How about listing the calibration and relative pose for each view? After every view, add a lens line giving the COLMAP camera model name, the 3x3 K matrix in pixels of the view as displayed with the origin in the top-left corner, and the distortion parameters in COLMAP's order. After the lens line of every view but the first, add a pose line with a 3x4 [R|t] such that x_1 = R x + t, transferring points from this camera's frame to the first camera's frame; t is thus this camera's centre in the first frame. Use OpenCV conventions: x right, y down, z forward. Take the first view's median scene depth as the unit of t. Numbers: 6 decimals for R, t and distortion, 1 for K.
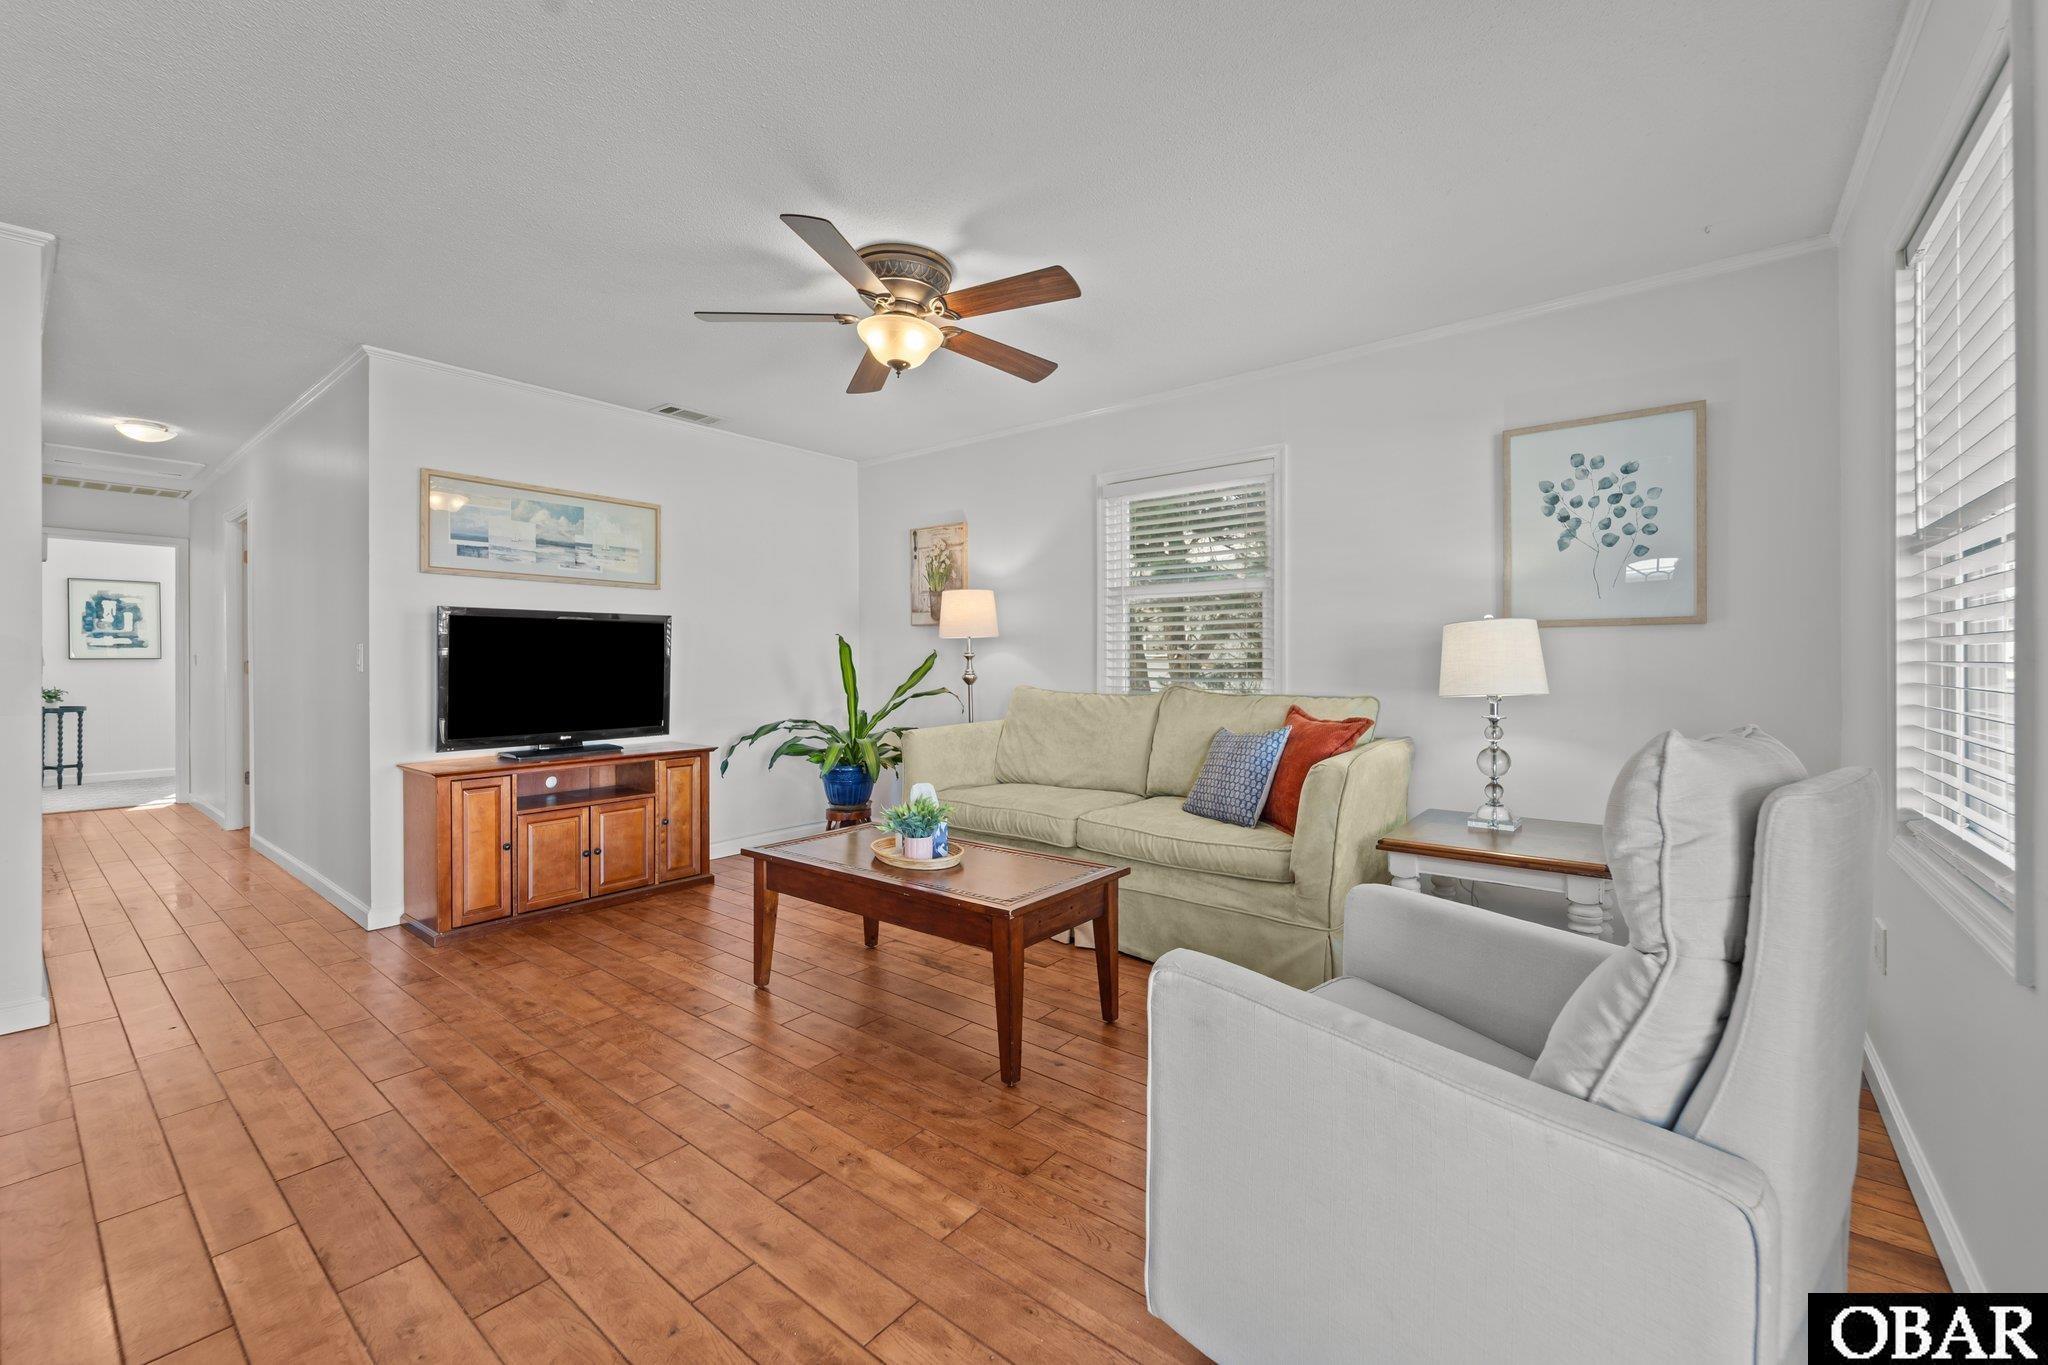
lens RADIAL K [[828.4, 0, 1025.3], [0, 828.4, 663.7], [0, 0, 1]] dist [0.002255, -0.000678]
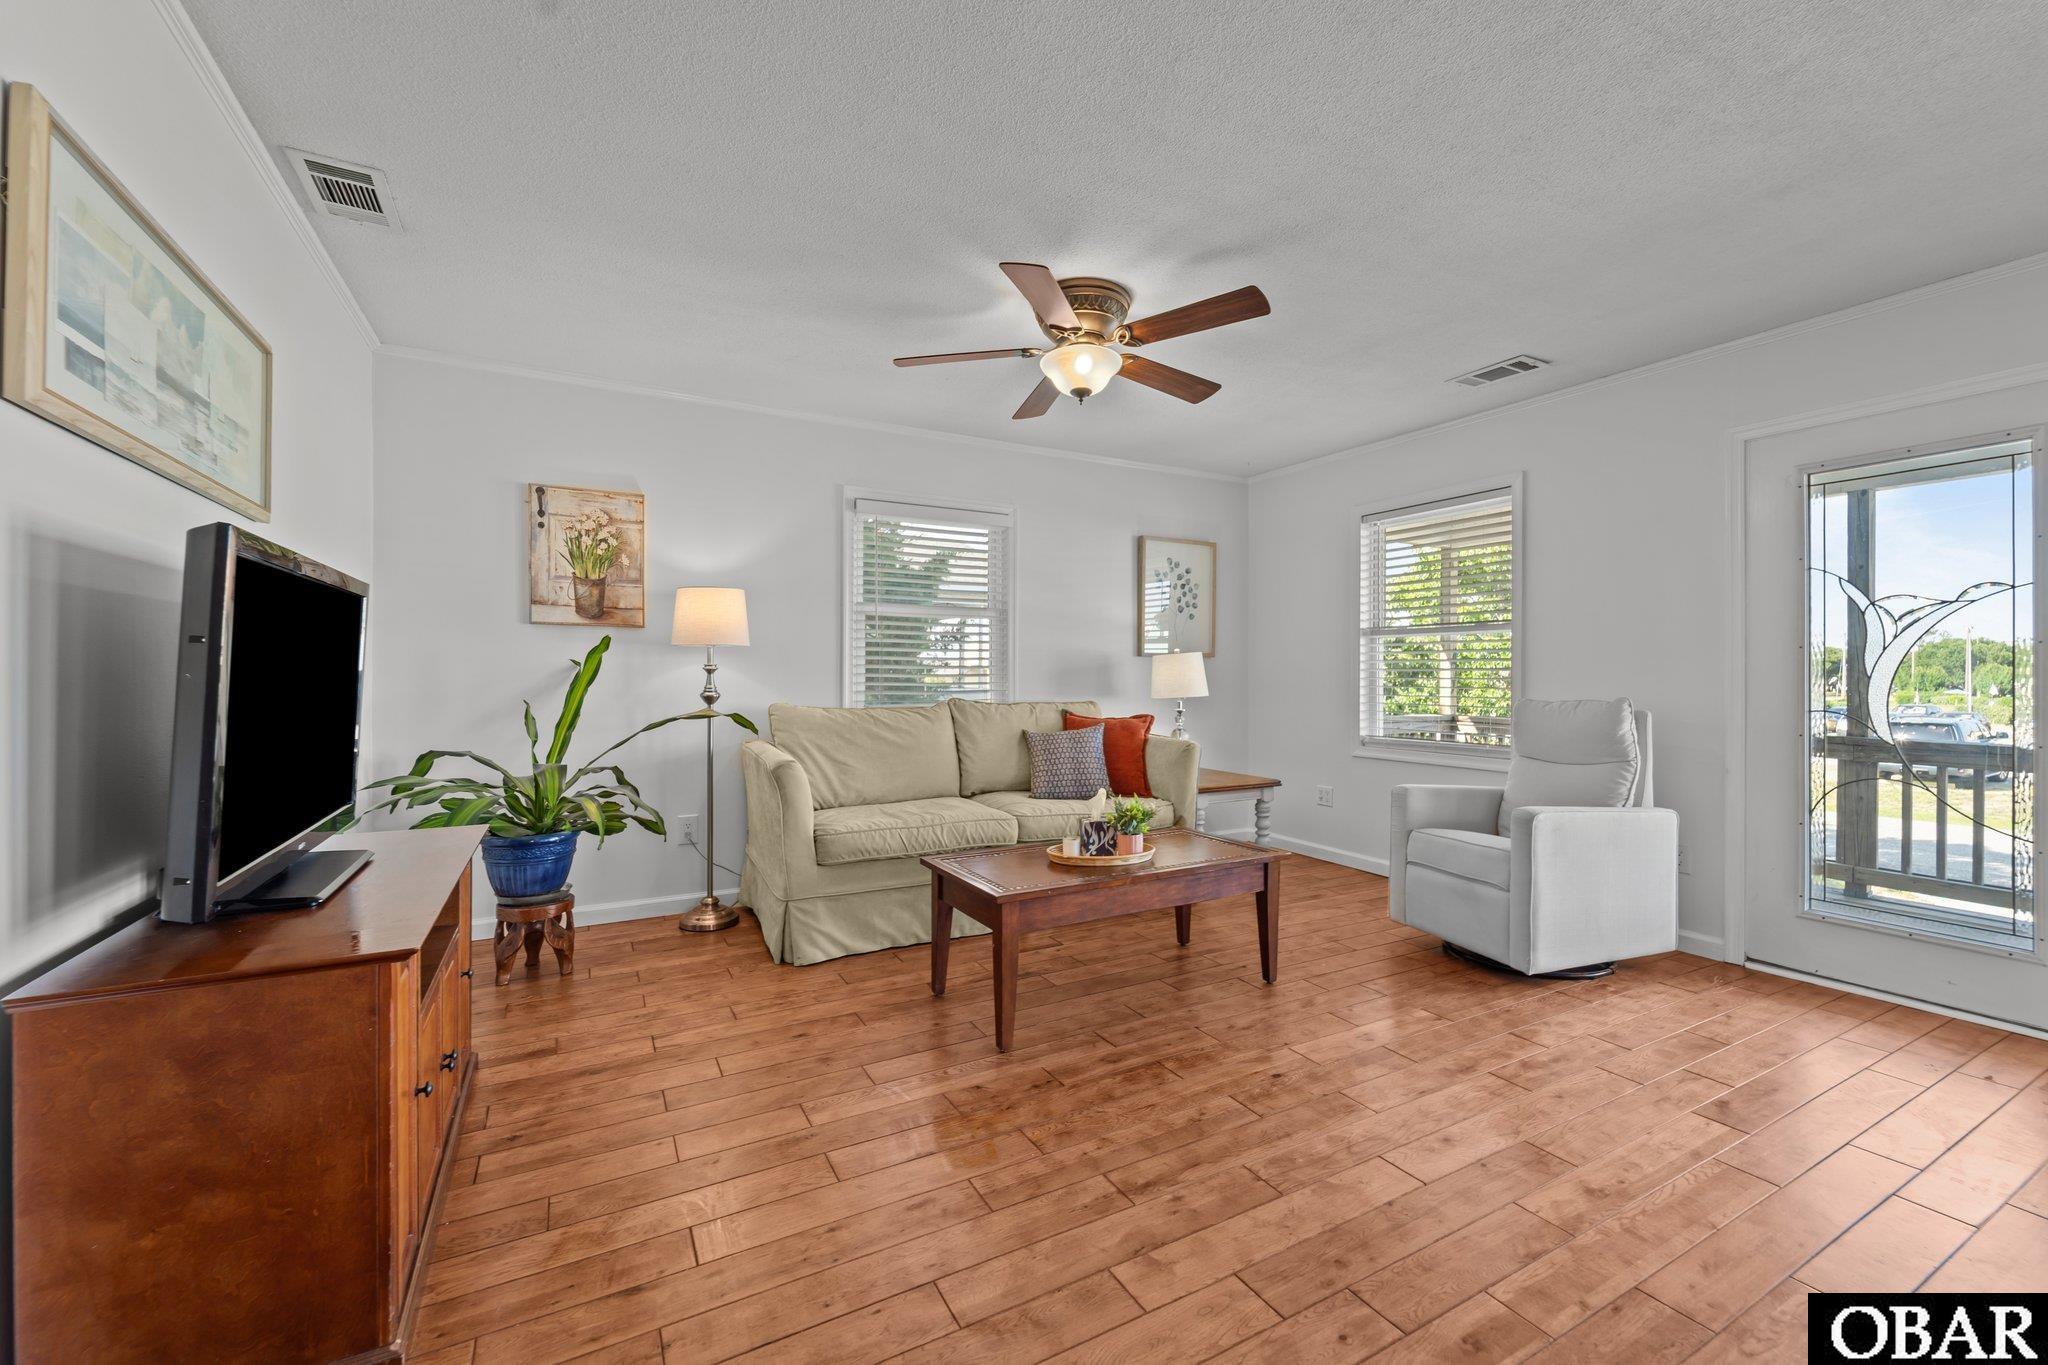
lens RADIAL K [[828.4, 0, 1025.3], [0, 828.4, 663.7], [0, 0, 1]] dist [0.002255, -0.000678]
pose [[0.387042, 0.015560, 0.921931, -0.987917], [-0.000548, 0.999861, -0.016645, -0.000843], [-0.922062, 0.005937, 0.386996, 0.568022]]
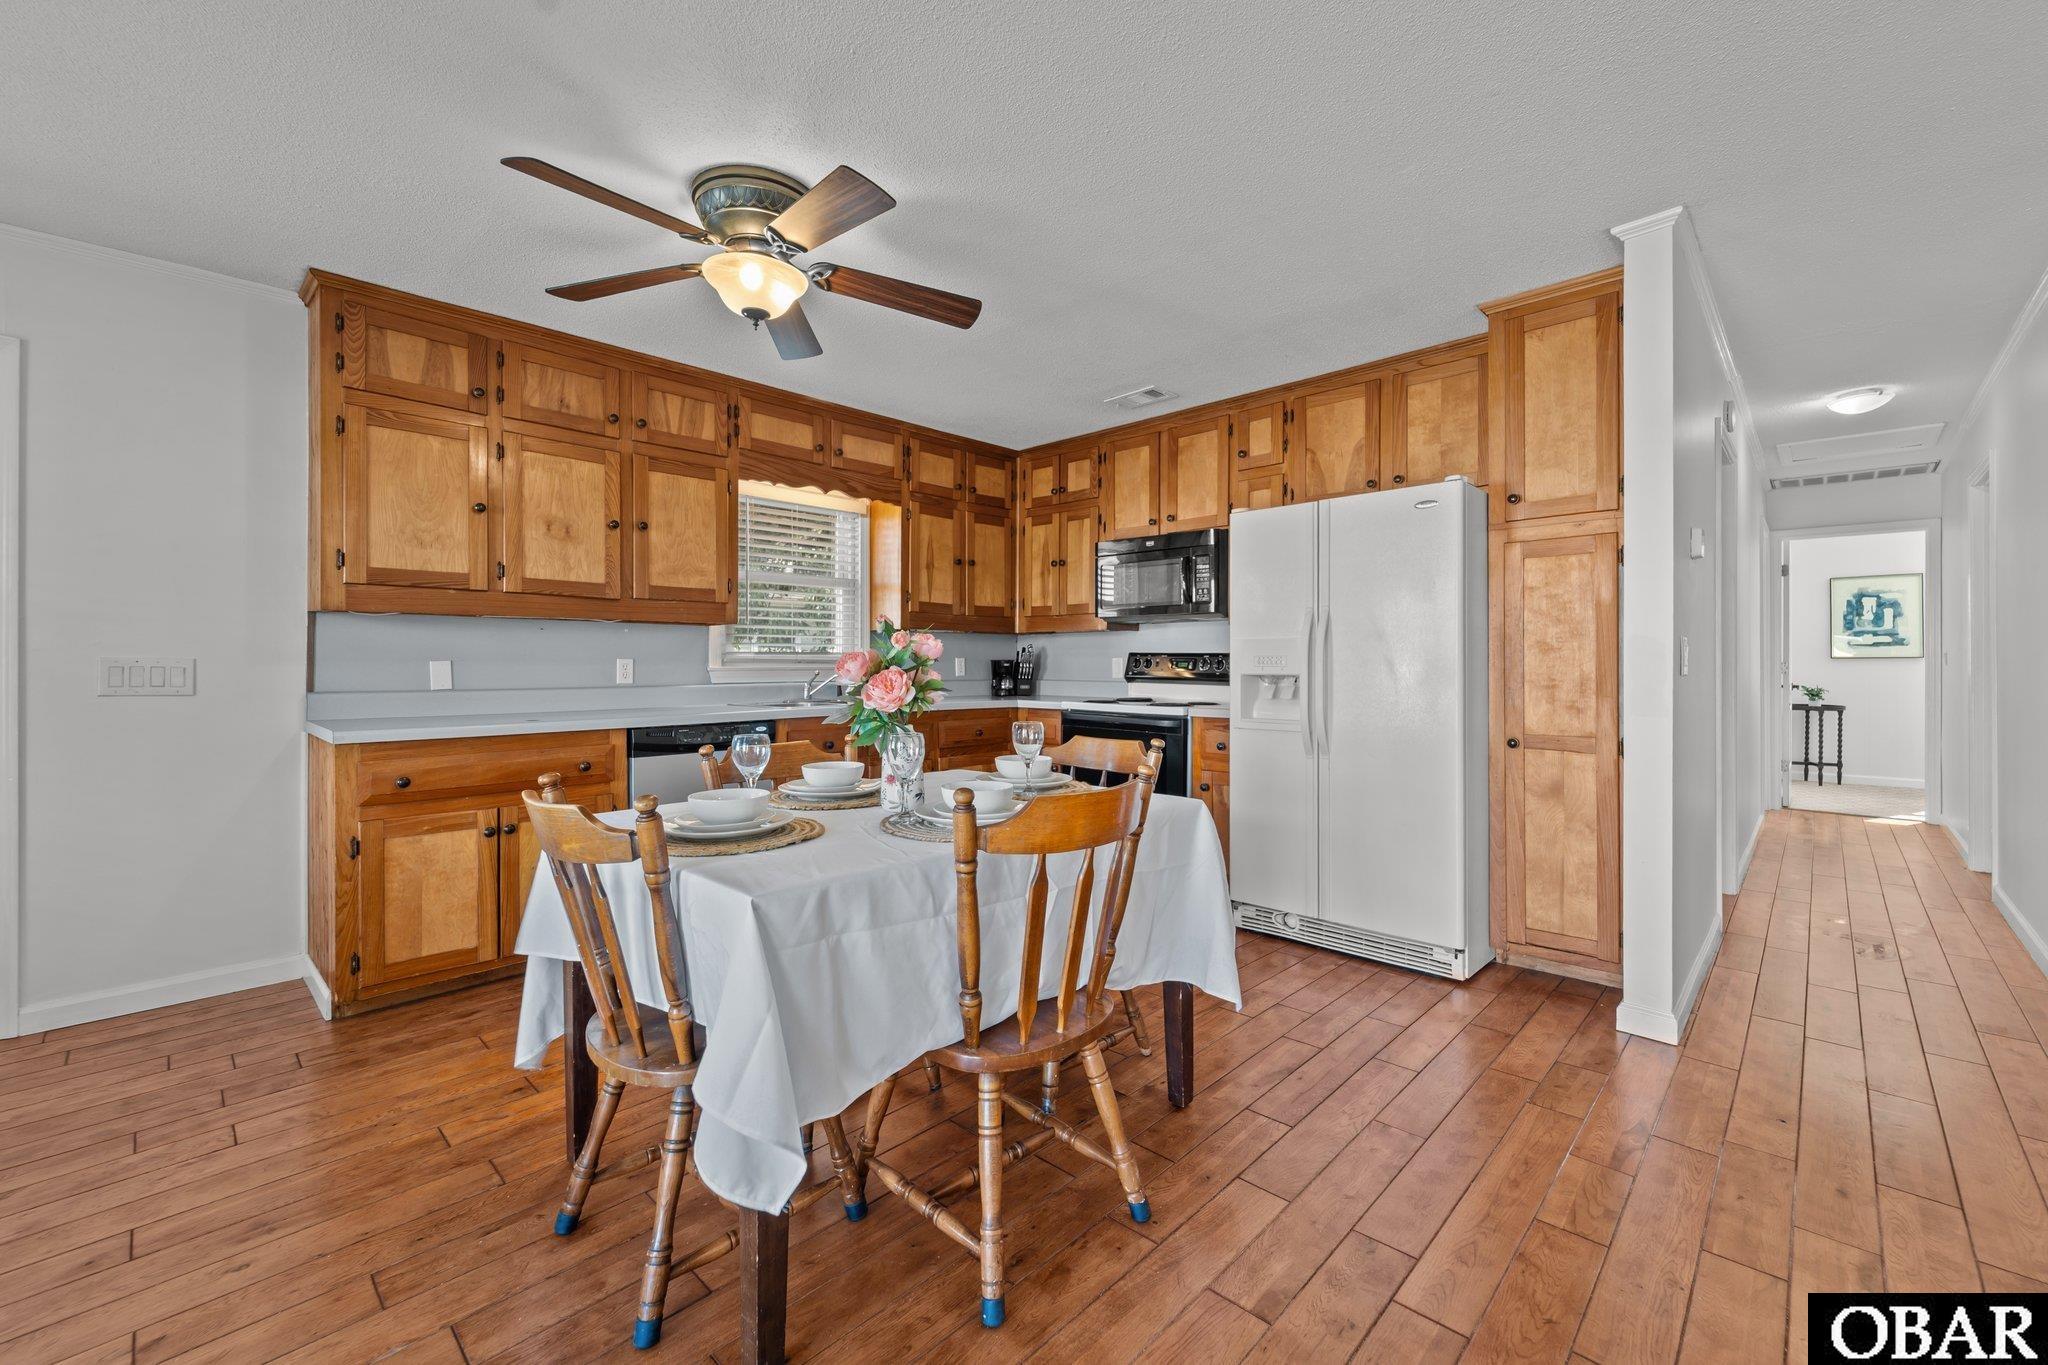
lens RADIAL K [[833.0, 0, 1027.9], [0, 833.0, 664.9], [0, 0, 1]] dist [0.002376, -0.002695]
pose [[-0.089410, 0.004724, -0.995984, -0.132890], [-0.001621, 0.999987, 0.004888, -0.001702], [0.995994, 0.002052, -0.089401, 0.276903]]
